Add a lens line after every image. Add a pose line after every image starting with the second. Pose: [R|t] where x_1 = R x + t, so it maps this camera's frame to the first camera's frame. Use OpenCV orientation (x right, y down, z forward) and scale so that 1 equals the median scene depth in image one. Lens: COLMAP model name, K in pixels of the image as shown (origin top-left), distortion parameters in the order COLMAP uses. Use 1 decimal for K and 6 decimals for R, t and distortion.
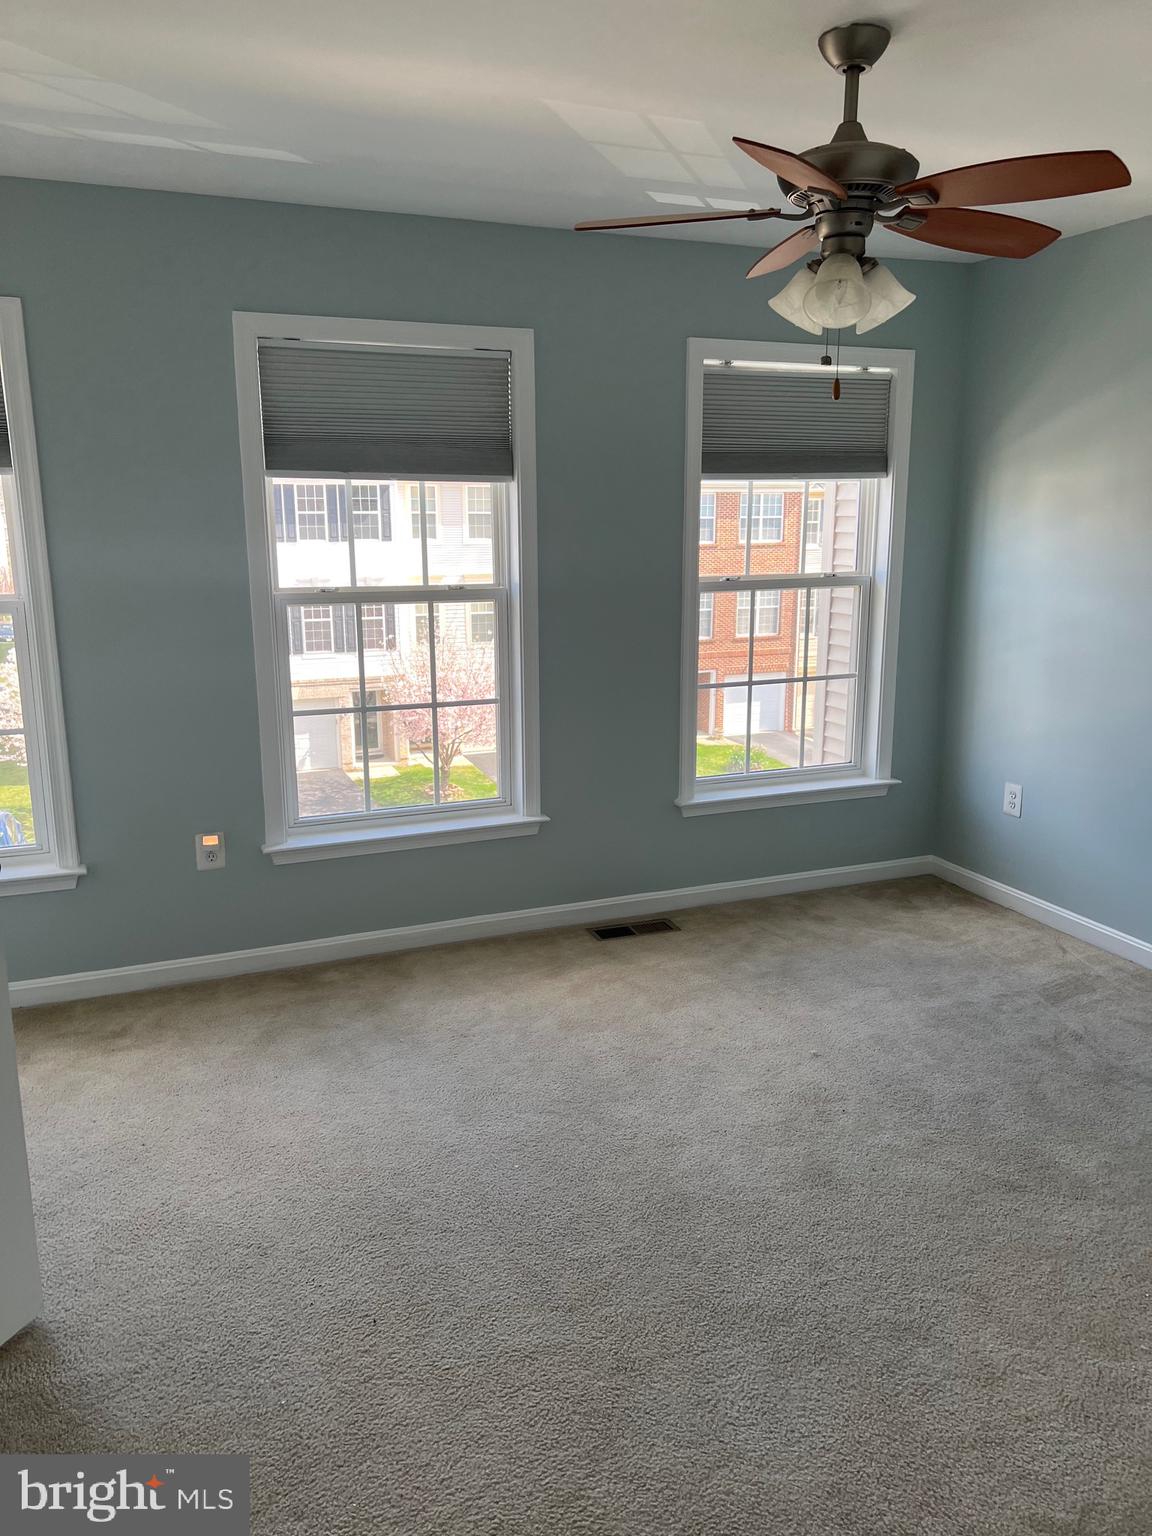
lens RADIAL K [[1149.5, 0, 575.9], [0, 1149.5, 766.8], [0, 0, 1]] dist [0.048570, -0.052204]
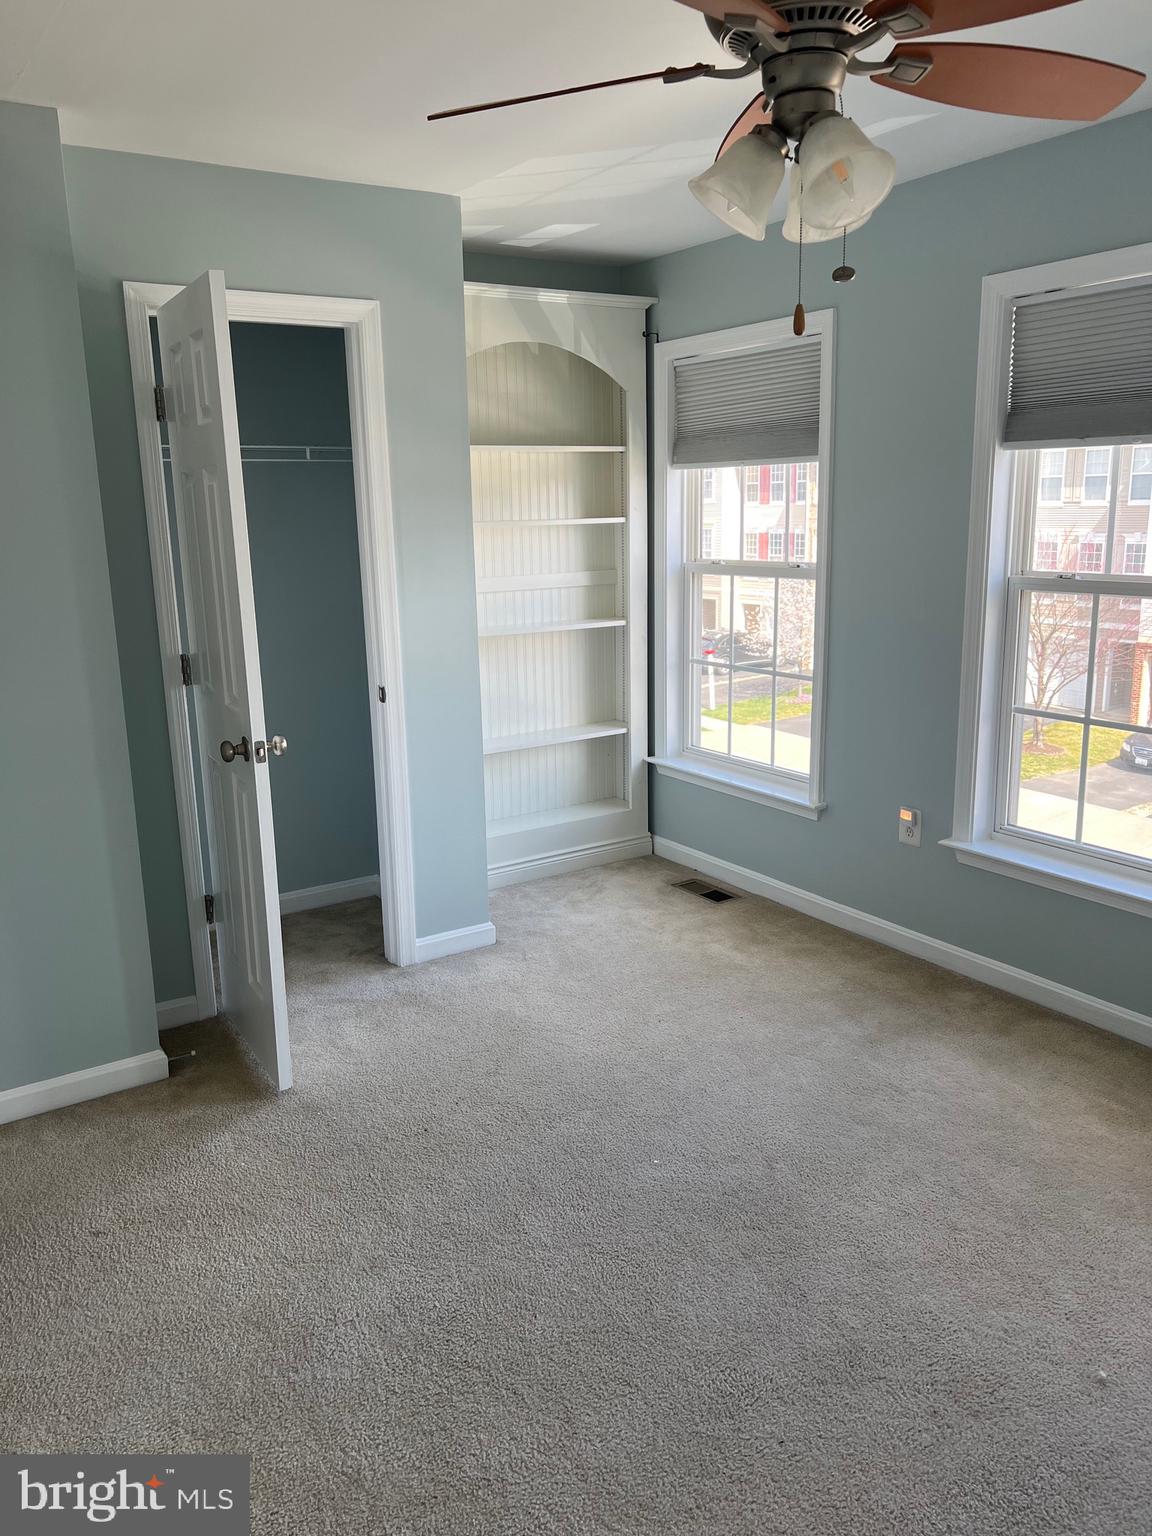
lens RADIAL K [[1150.3, 0, 574.1], [0, 1150.3, 768.0], [0, 0, 1]] dist [0.051759, -0.060310]
pose [[0.182794, 0.226671, -0.956664, 0.616871], [-0.181053, 0.964178, 0.193856, -0.125627], [0.966336, 0.137771, 0.217286, 0.510198]]
